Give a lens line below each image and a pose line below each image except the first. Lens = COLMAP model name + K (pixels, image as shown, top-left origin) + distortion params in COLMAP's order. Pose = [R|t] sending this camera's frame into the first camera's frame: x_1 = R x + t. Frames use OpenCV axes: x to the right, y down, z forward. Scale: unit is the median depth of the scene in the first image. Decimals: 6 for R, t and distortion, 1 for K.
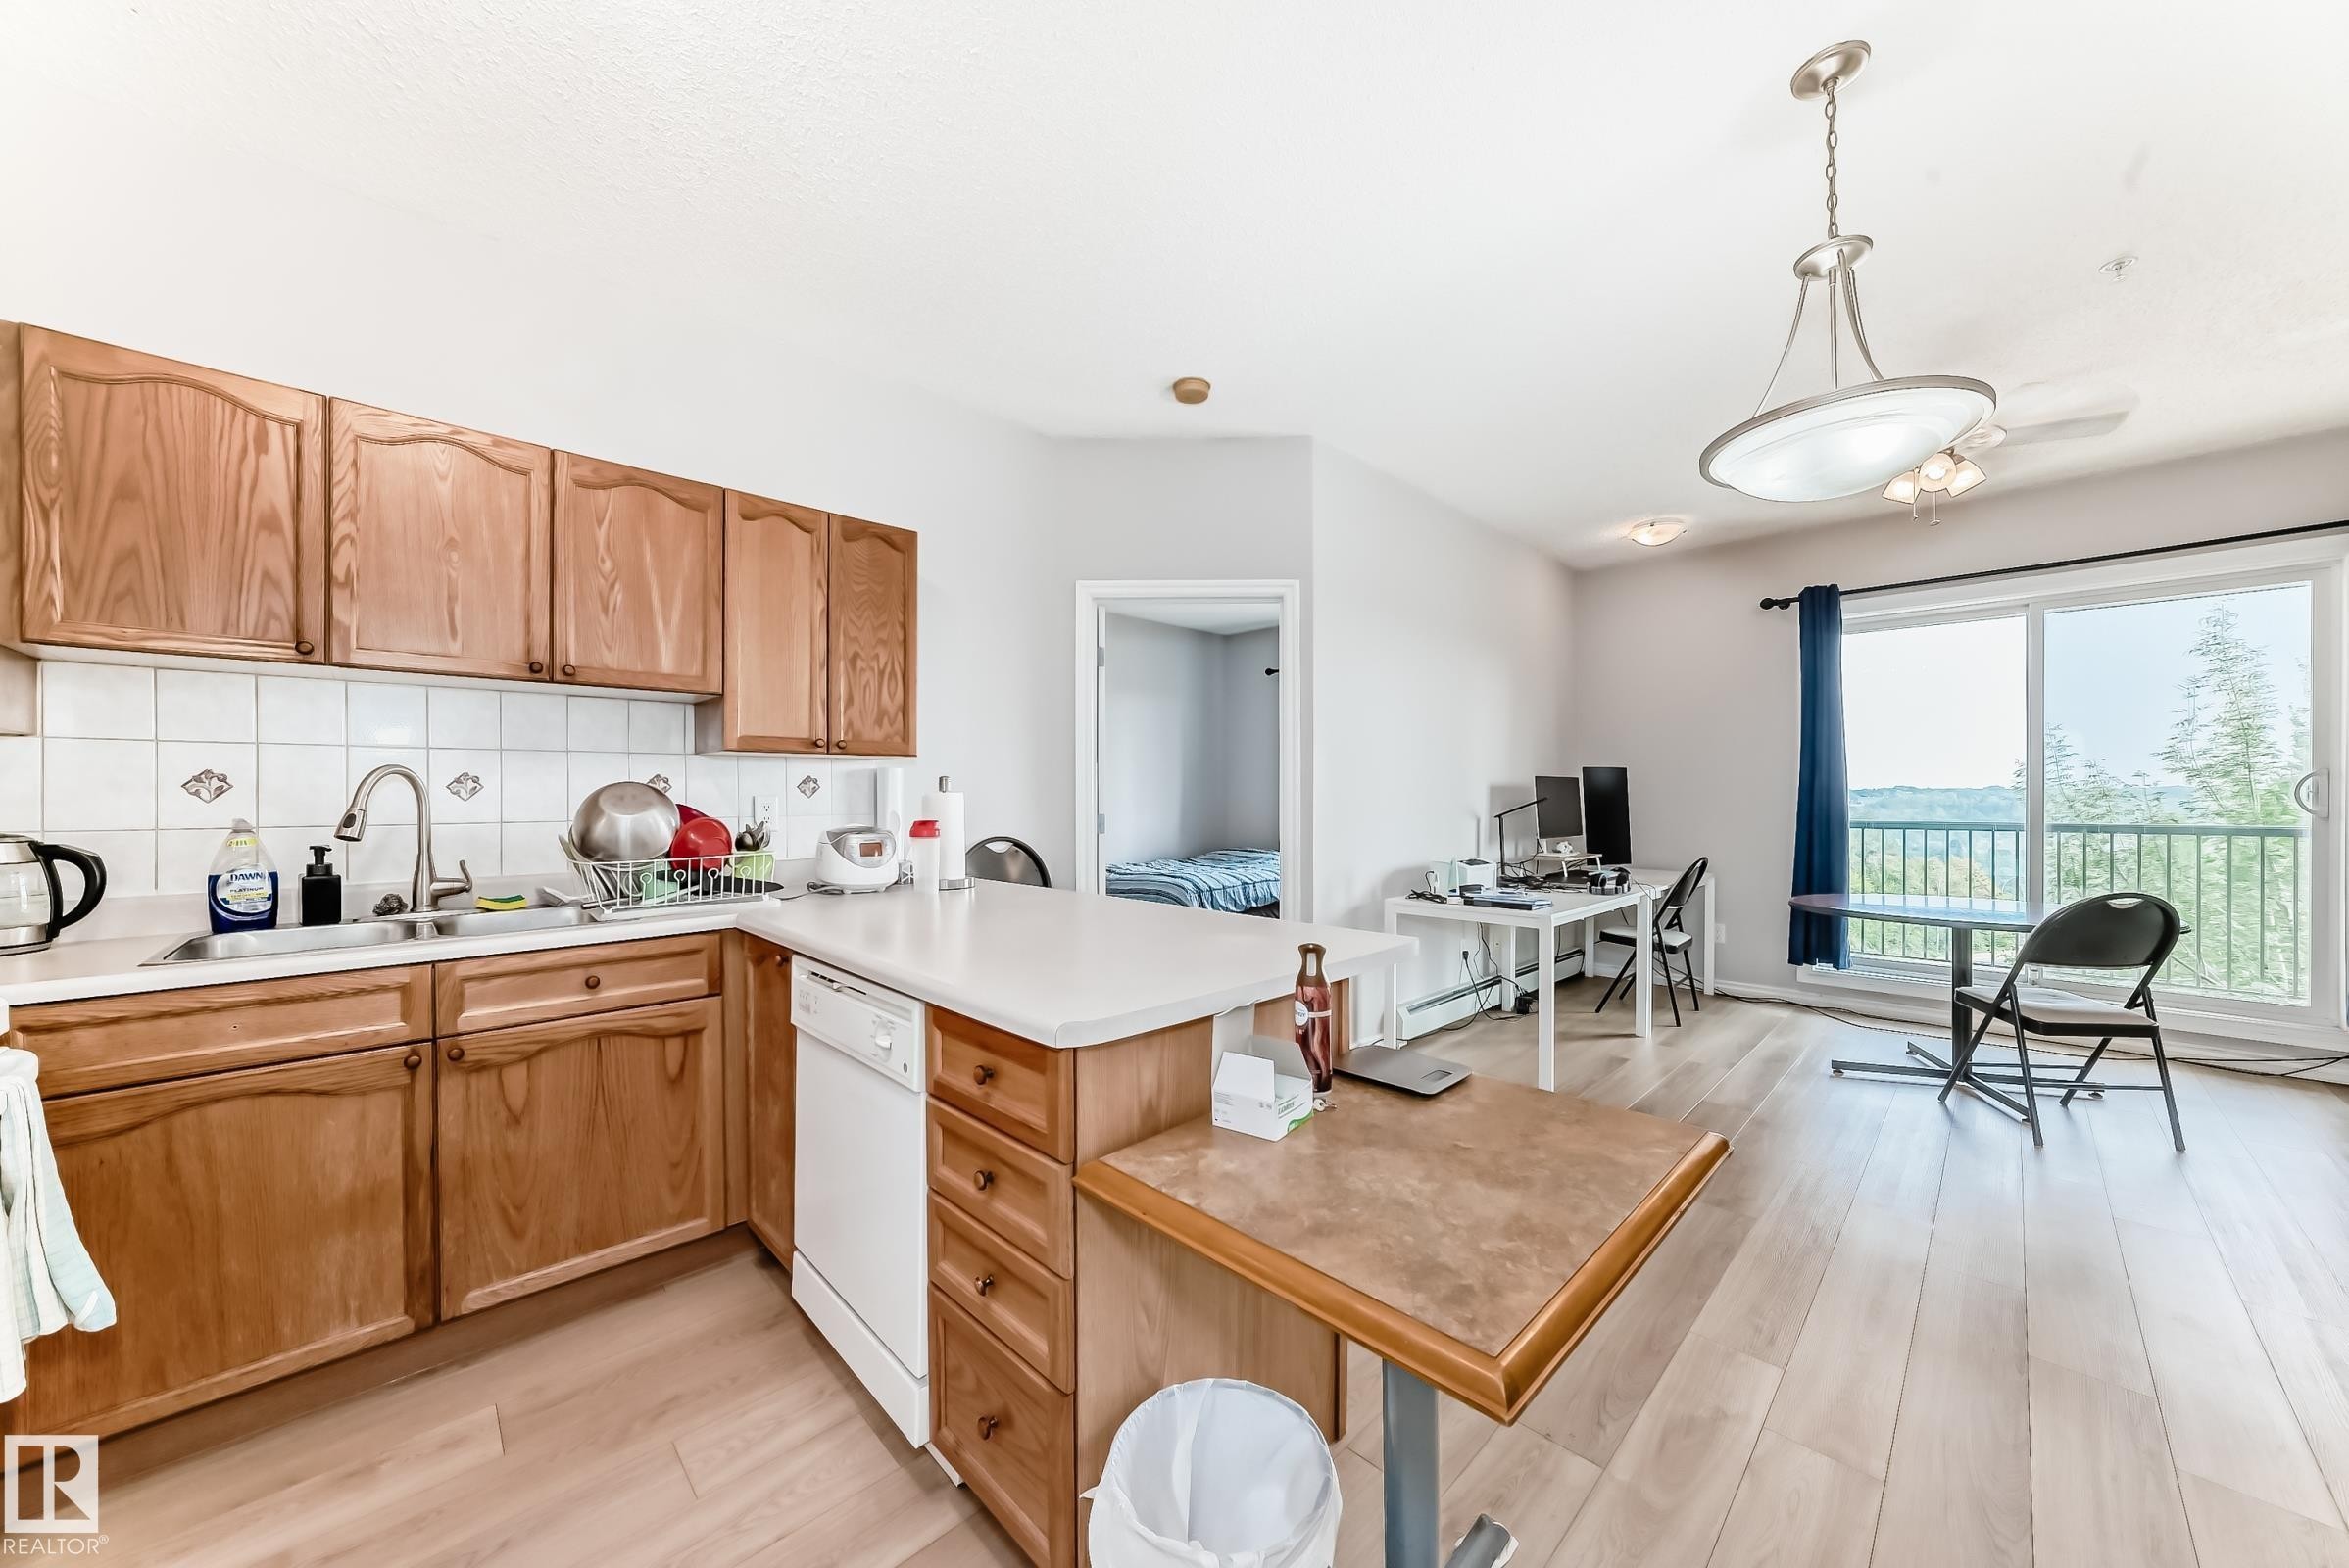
lens RADIAL K [[827.8, 0, 1181.4], [0, 827.8, 797.8], [0, 0, 1]] dist [-0.023128, 0.006278]
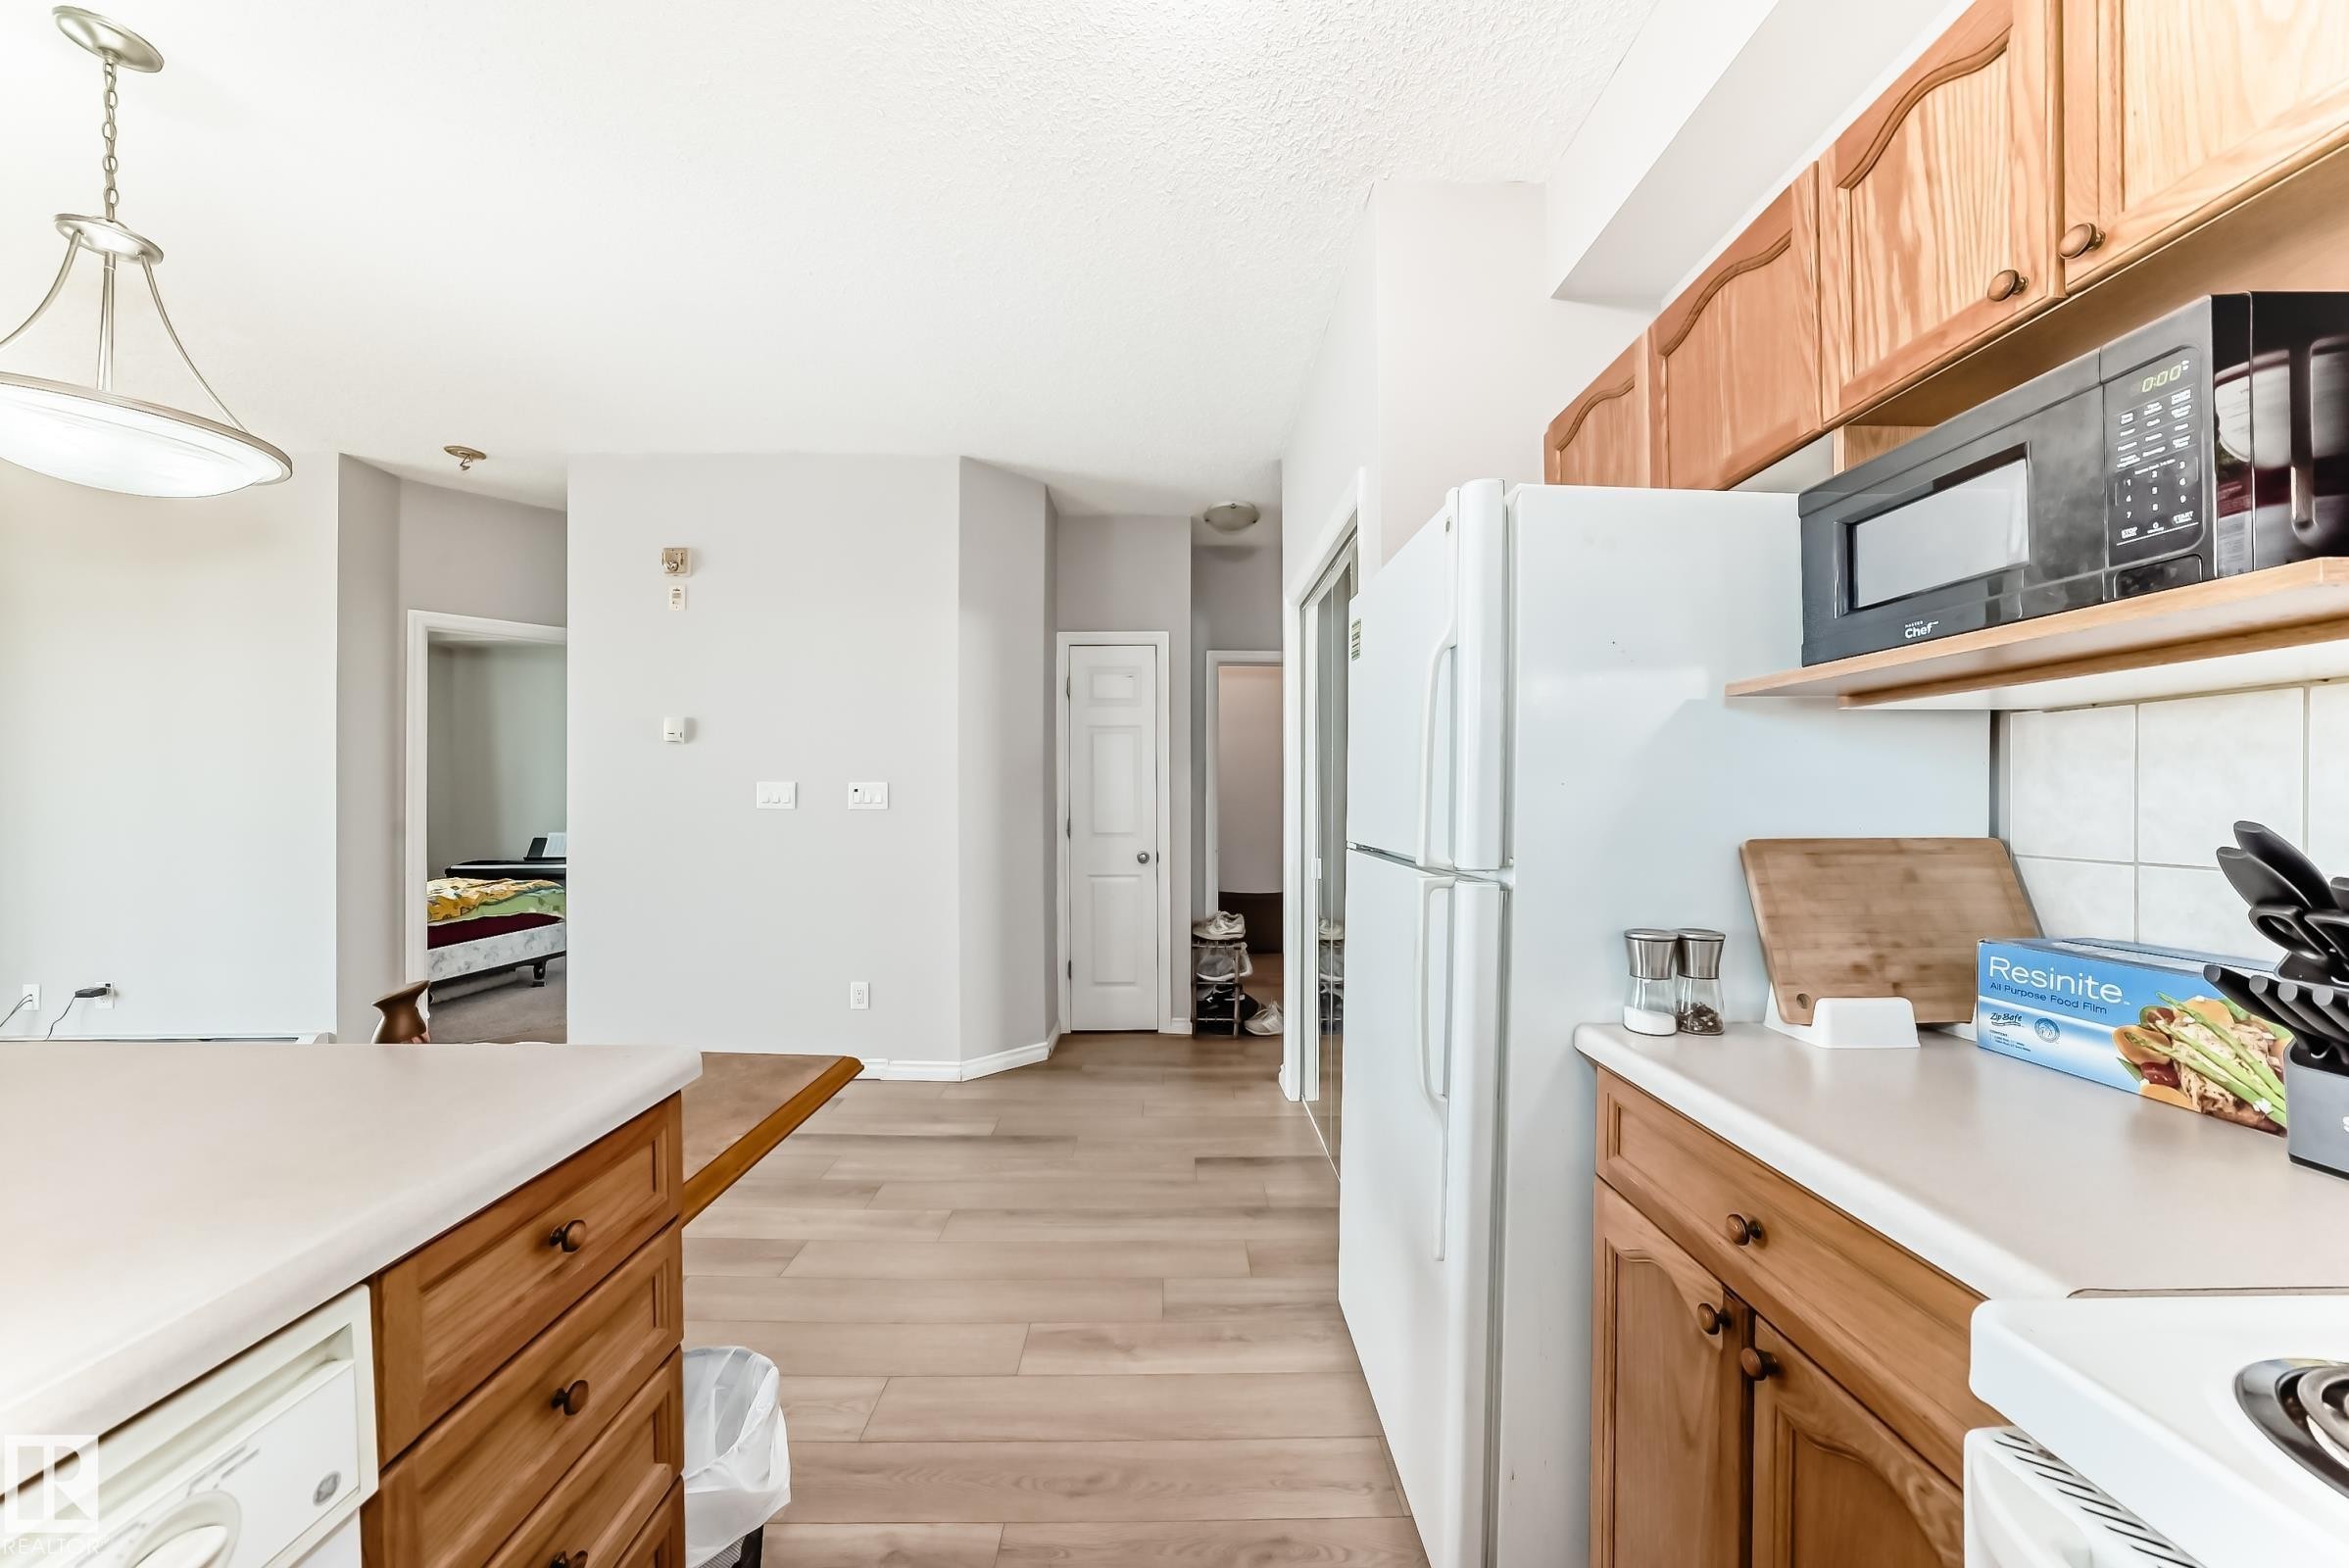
lens RADIAL K [[827.8, 0, 1181.4], [0, 827.8, 797.8], [0, 0, 1]] dist [-0.023128, 0.006278]
pose [[-0.732573, 0.004623, 0.680672, -0.483811], [0.002817, 0.999989, -0.003760, -0.003661], [-0.680682, -0.000837, -0.732578, 0.534282]]
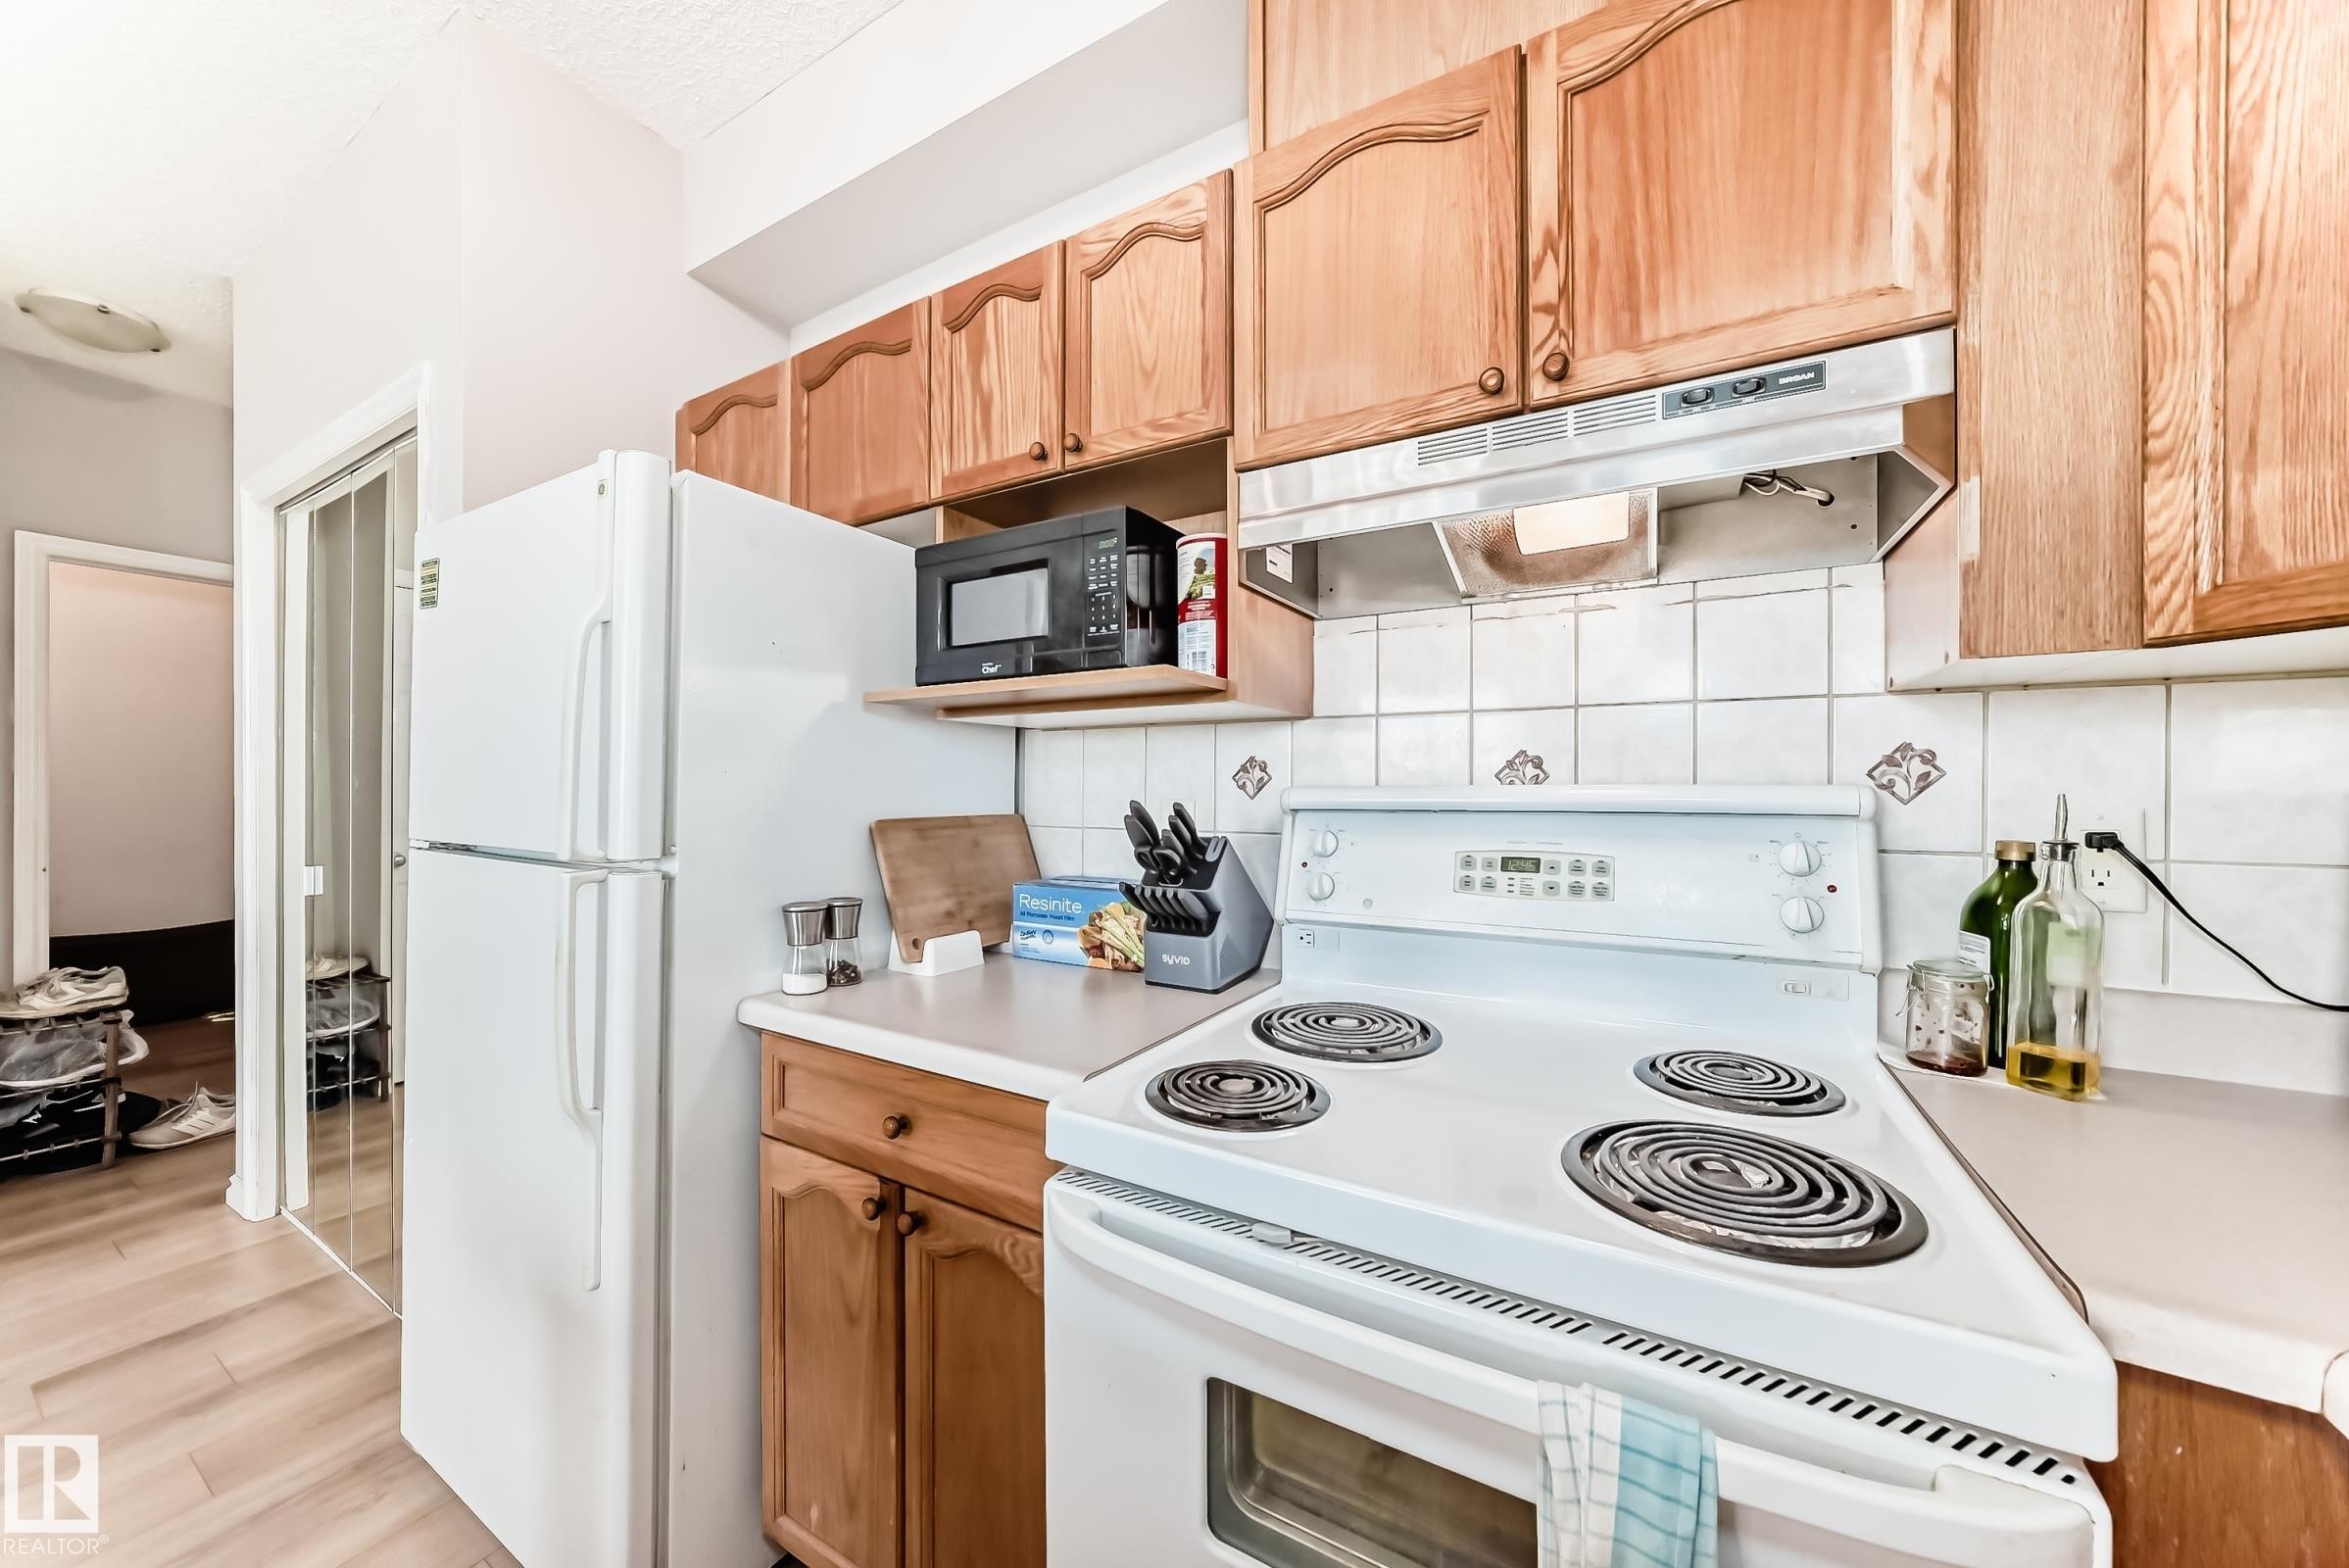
lens RADIAL K [[822.1, 0, 1183.4], [0, 822.1, 786.6], [0, 0, 1]] dist [-0.022275, 0.005816]
pose [[-0.963384, -0.001659, -0.268121, -0.458055], [-0.001573, 0.999999, -0.000536, -0.004091], [0.268122, -0.000094, -0.963385, 0.576569]]
